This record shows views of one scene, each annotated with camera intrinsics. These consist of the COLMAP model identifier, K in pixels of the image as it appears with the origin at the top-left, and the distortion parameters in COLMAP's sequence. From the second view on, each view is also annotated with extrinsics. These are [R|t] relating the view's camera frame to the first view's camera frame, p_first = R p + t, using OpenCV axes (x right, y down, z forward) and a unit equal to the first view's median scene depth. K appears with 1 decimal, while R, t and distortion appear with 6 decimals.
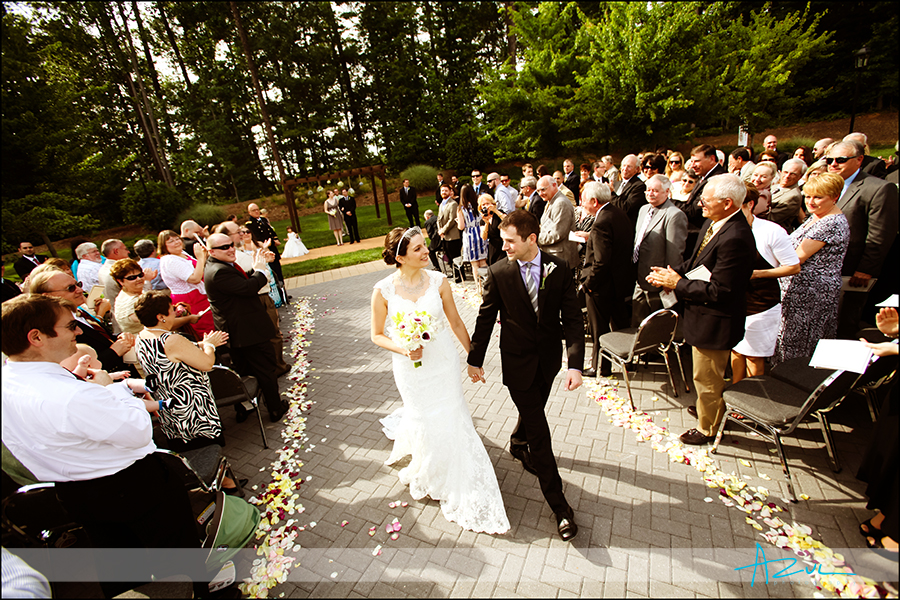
lens RADIAL K [[409.2, 0, 450.2], [0, 409.2, 287.7], [0, 0, 1]] dist [-0.028560, 0.000305]
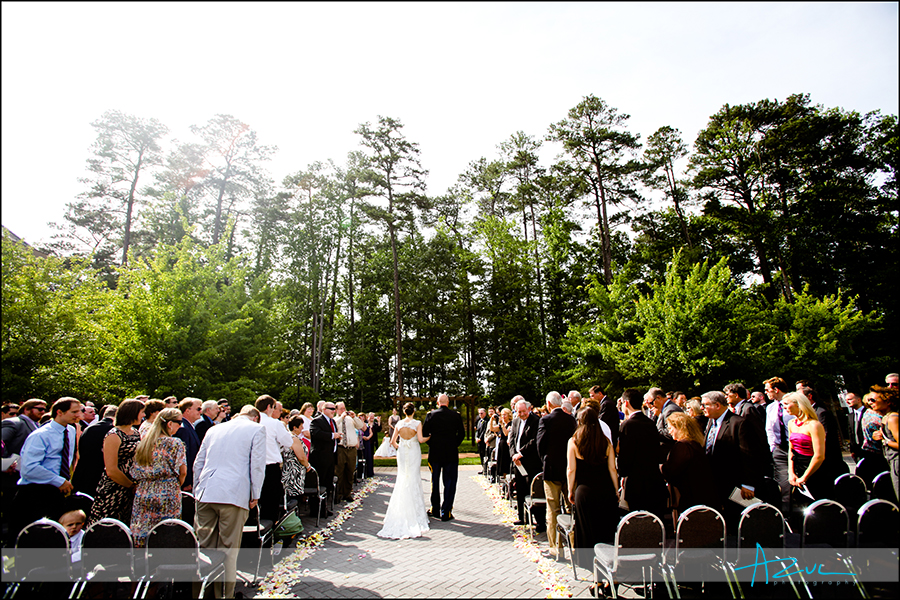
lens RADIAL K [[409.2, 0, 450.2], [0, 409.2, 287.7], [0, 0, 1]] dist [-0.028560, 0.000305]
pose [[0.953644, 0.028210, -0.299612, 0.078782], [-0.185641, 0.838739, -0.511912, 0.045925], [0.236855, 0.543803, 0.805095, -0.108729]]
